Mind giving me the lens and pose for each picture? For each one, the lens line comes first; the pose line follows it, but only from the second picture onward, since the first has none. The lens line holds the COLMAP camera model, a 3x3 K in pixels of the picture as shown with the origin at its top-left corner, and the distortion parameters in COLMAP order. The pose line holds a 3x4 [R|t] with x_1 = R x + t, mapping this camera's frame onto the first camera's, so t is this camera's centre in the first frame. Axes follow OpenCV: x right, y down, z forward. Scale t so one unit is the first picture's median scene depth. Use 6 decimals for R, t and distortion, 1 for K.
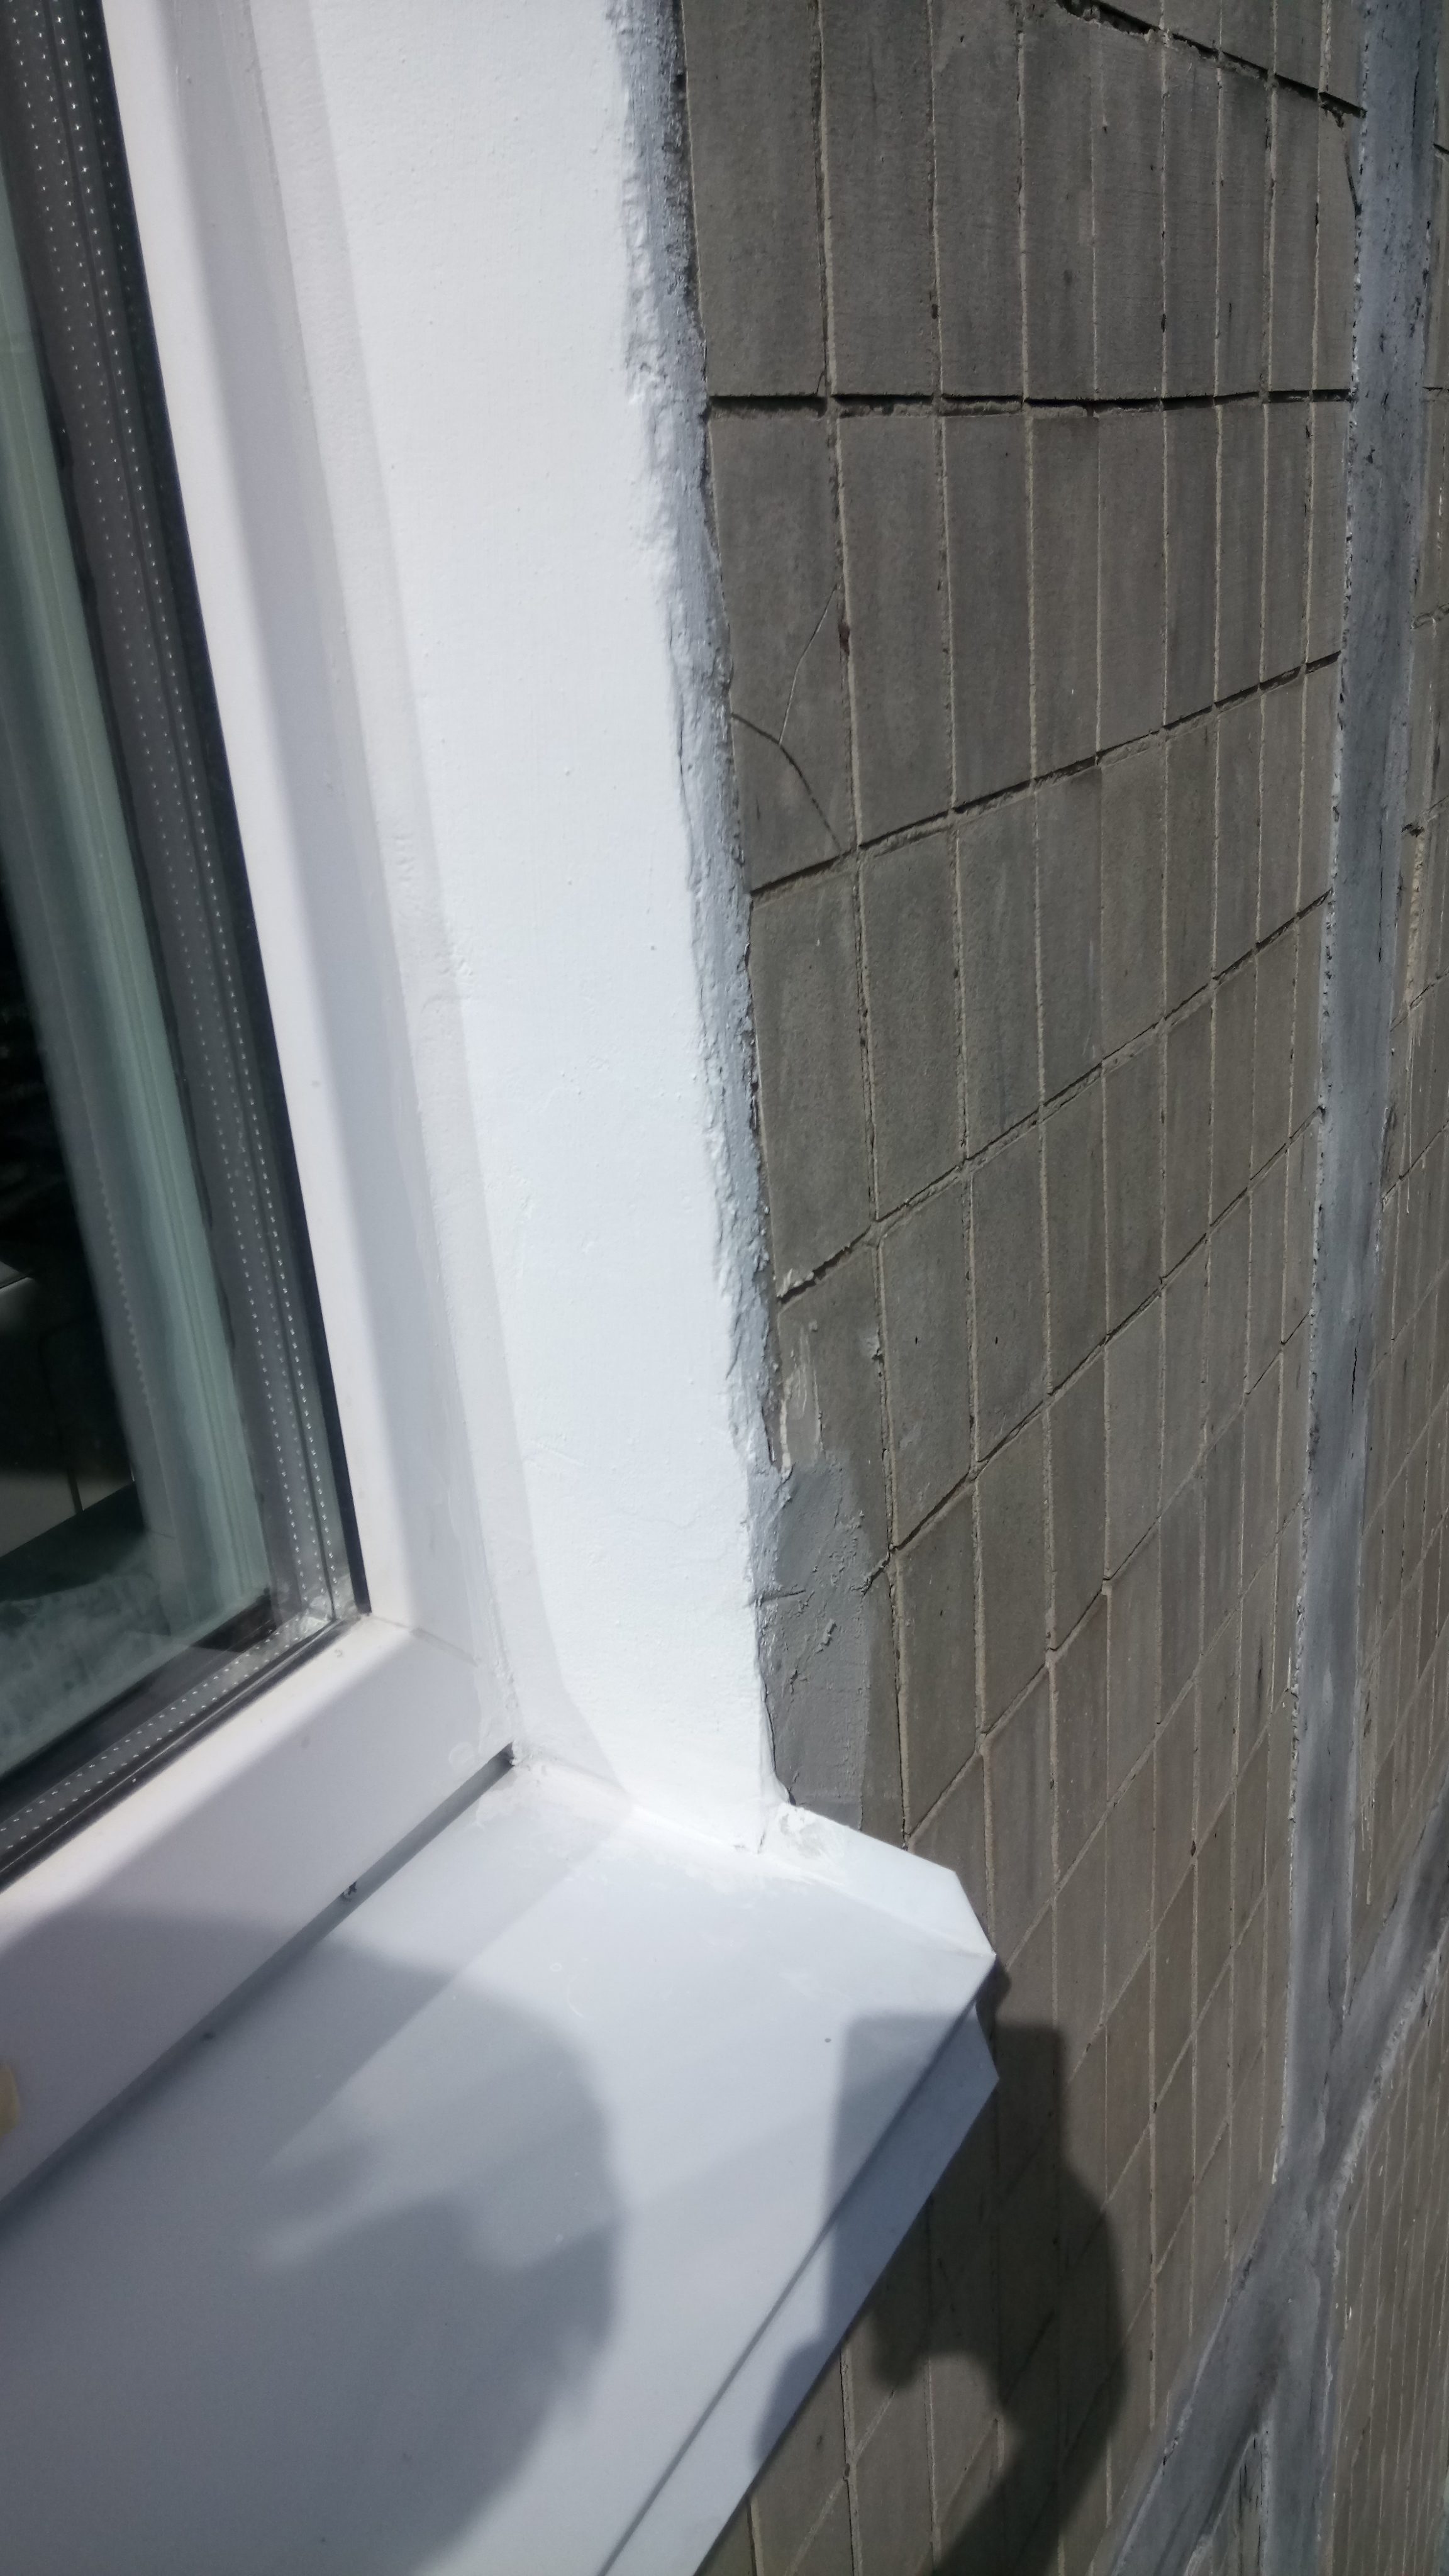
lens RADIAL K [[1919.4, 0, 716.4], [0, 1919.4, 1296.2], [0, 0, 1]] dist [0.088818, -0.140077]
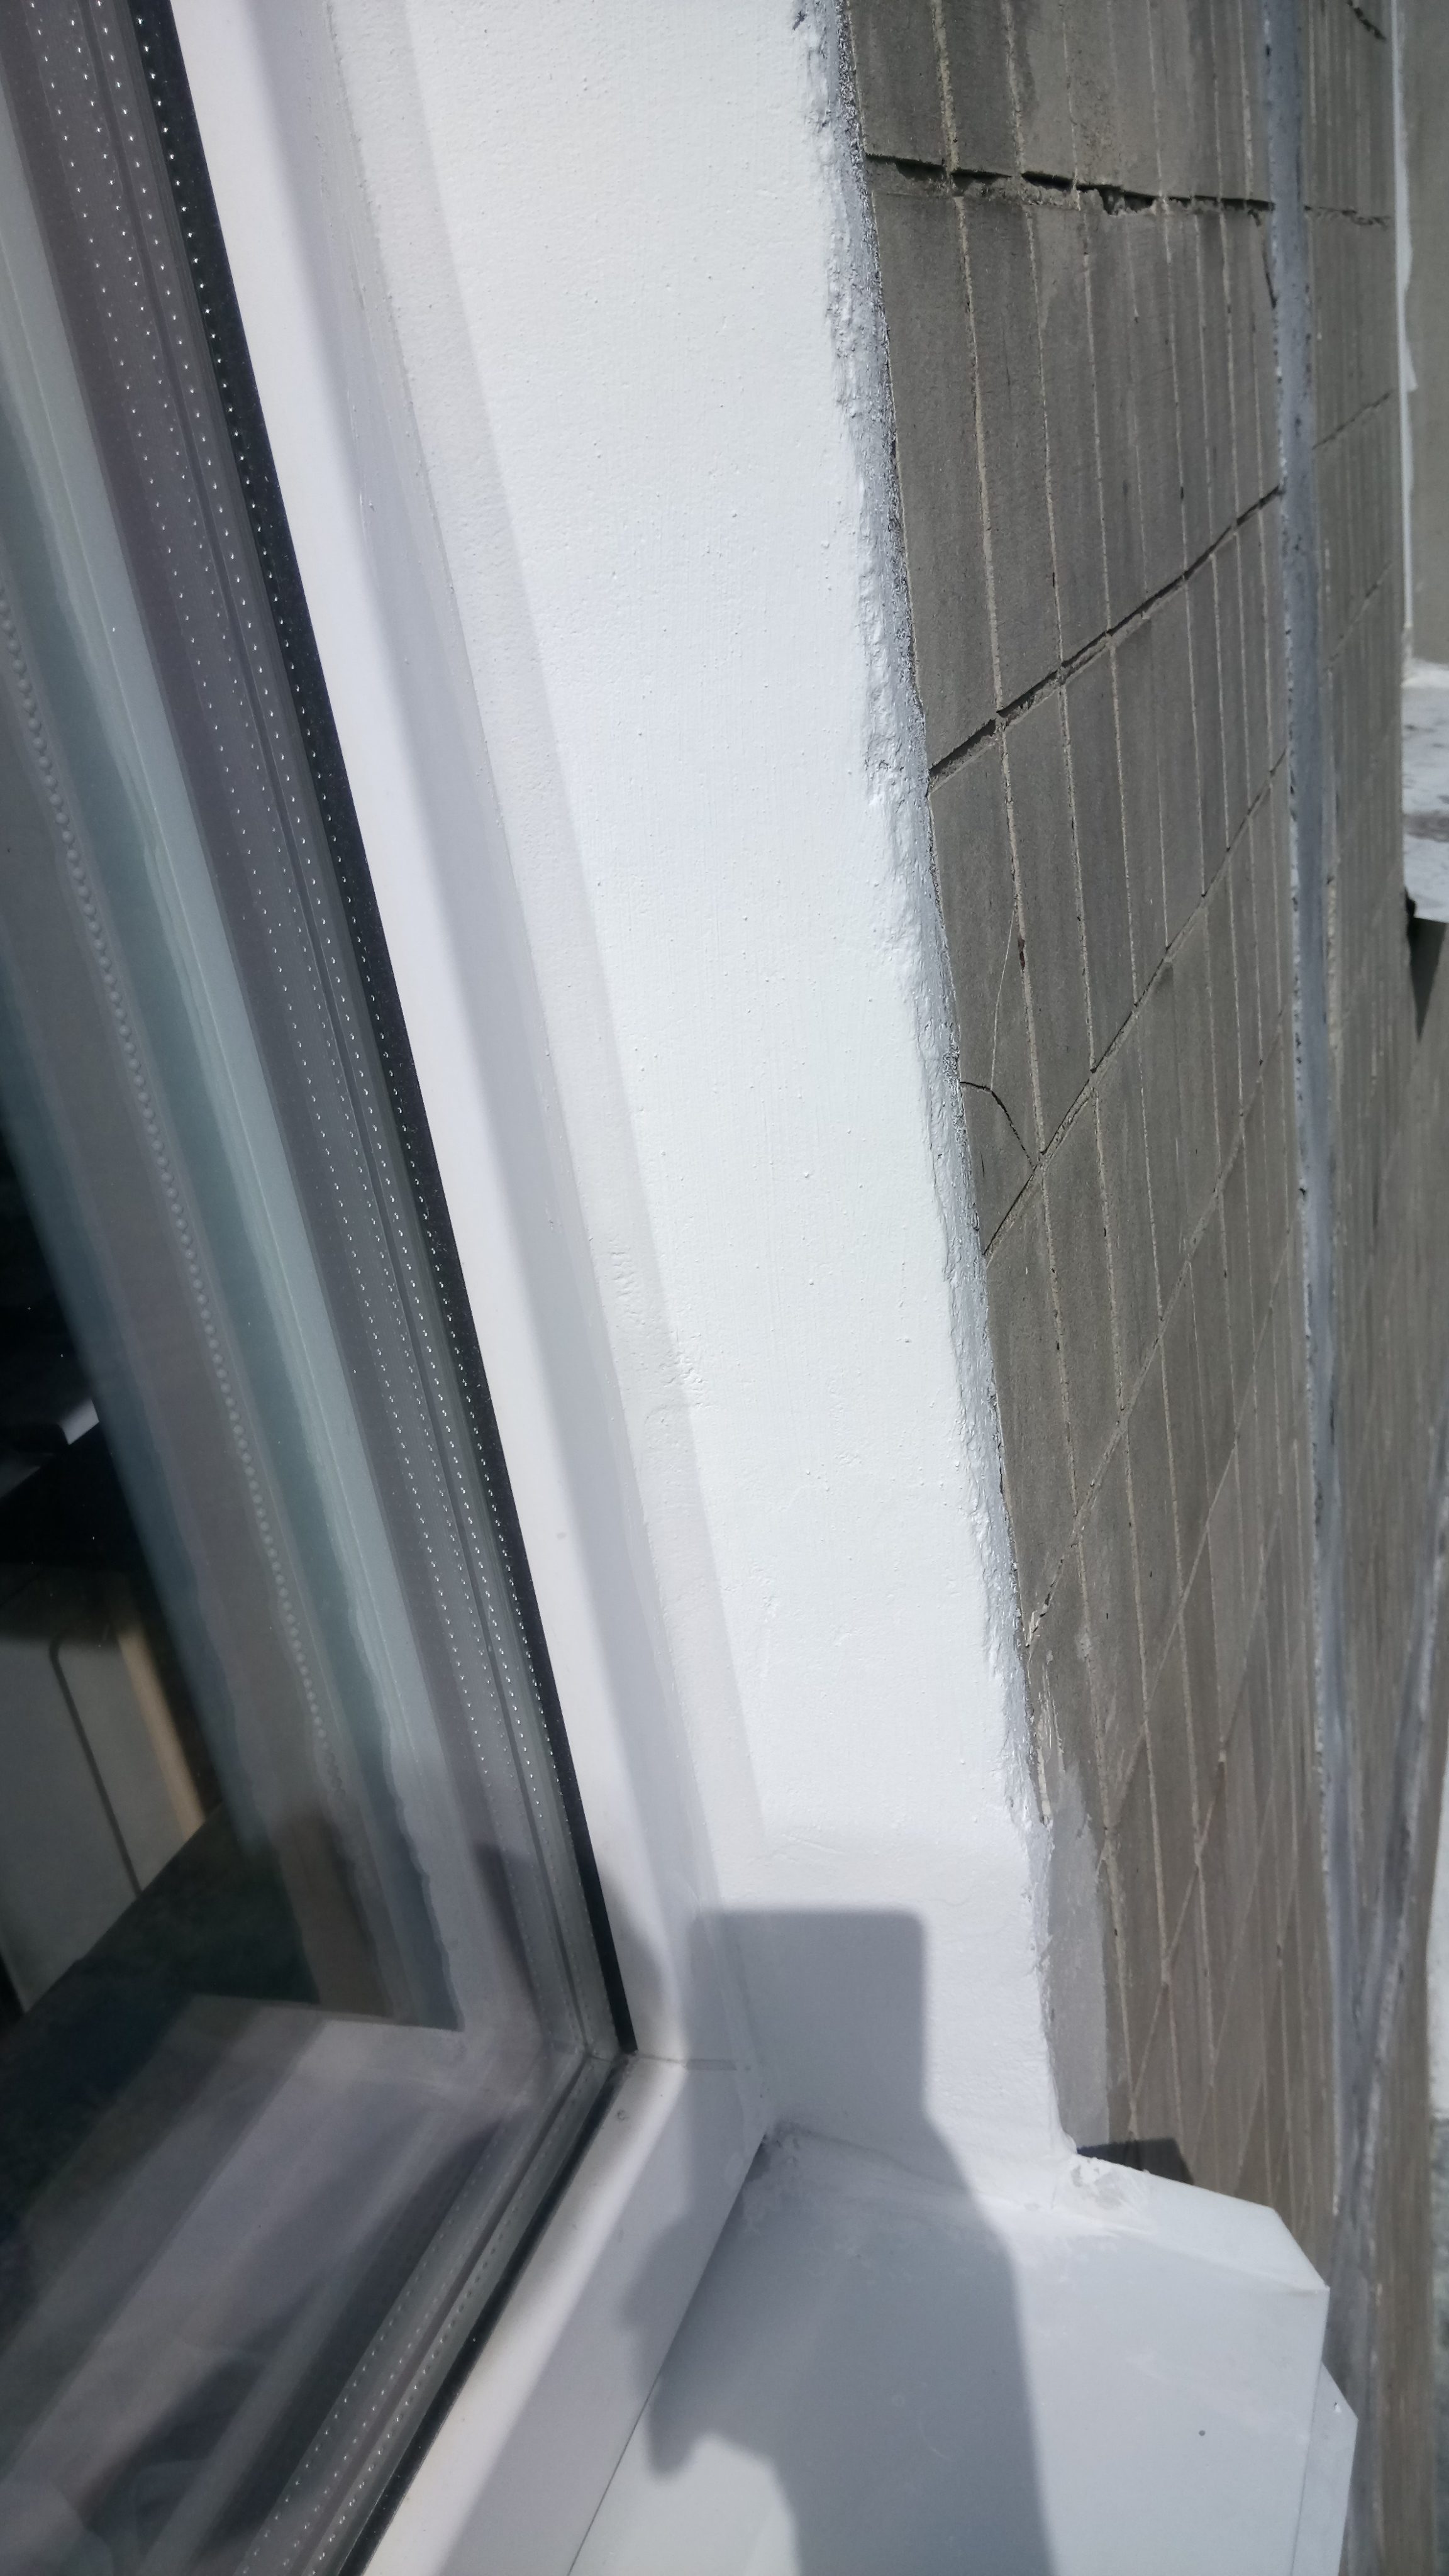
lens RADIAL K [[1928.9, 0, 732.5], [0, 1928.9, 1283.2], [0, 0, 1]] dist [0.135877, -0.249706]
pose [[0.983216, -0.128320, 0.129694, -0.218226], [0.124751, 0.991559, 0.035314, -0.236079], [-0.133131, -0.018542, 0.990925, 0.083866]]
